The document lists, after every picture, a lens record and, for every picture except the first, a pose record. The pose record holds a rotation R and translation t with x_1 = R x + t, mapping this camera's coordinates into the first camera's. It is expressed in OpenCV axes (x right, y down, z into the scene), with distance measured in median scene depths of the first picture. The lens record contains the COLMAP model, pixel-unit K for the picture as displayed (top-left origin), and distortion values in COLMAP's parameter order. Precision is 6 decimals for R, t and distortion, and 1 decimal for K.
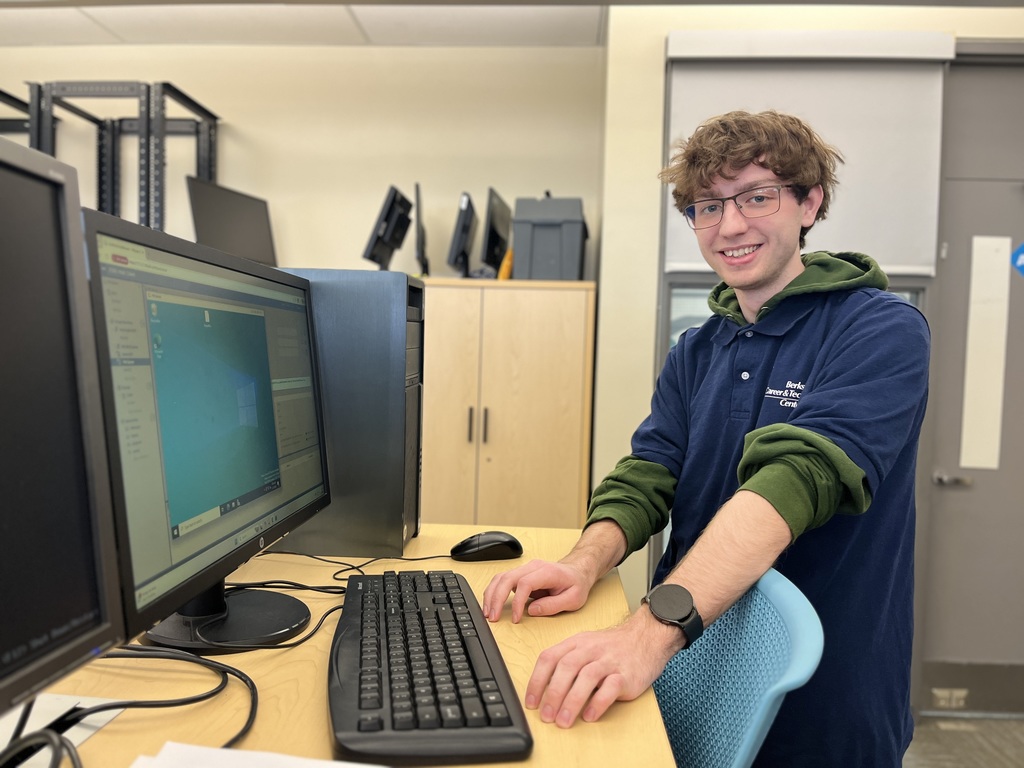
lens RADIAL K [[765.5, 0, 512.0], [0, 765.5, 384.0], [0, 0, 1]] dist [0.007630, -0.023691]
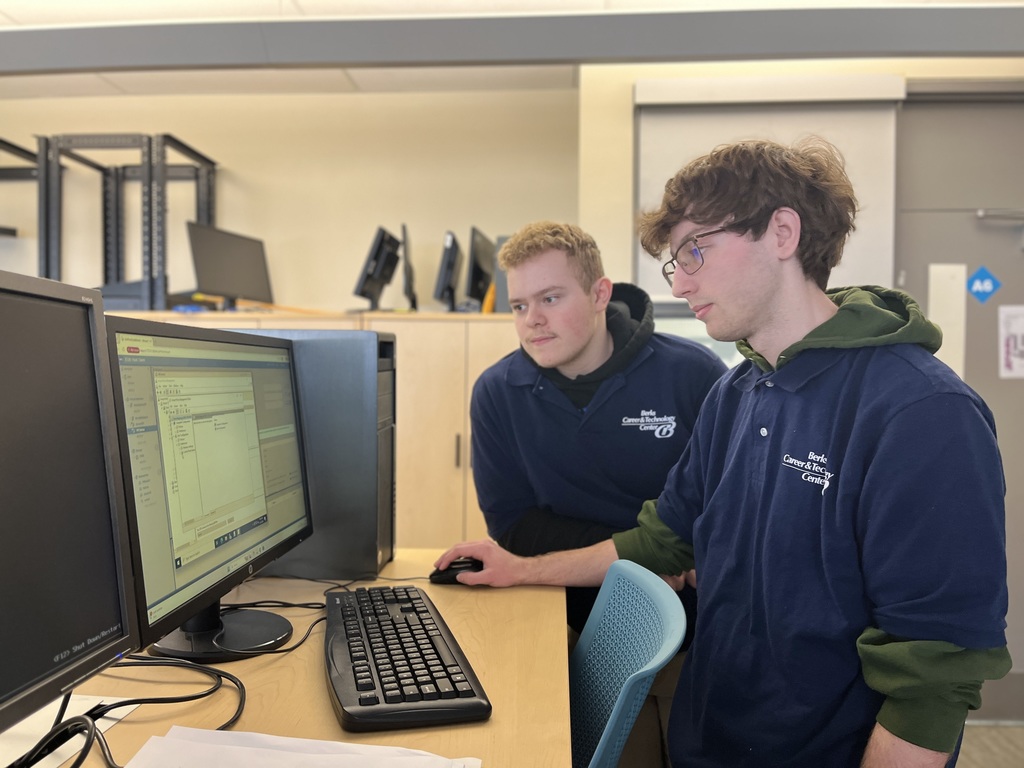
lens RADIAL K [[771.5, 0, 512.0], [0, 771.5, 384.0], [0, 0, 1]] dist [-0.002313, 0.001340]
pose [[0.999804, -0.018970, -0.005737, 0.061051], [0.018839, 0.999580, -0.022011, -0.031244], [0.006152, 0.021899, 0.999741, -0.135737]]
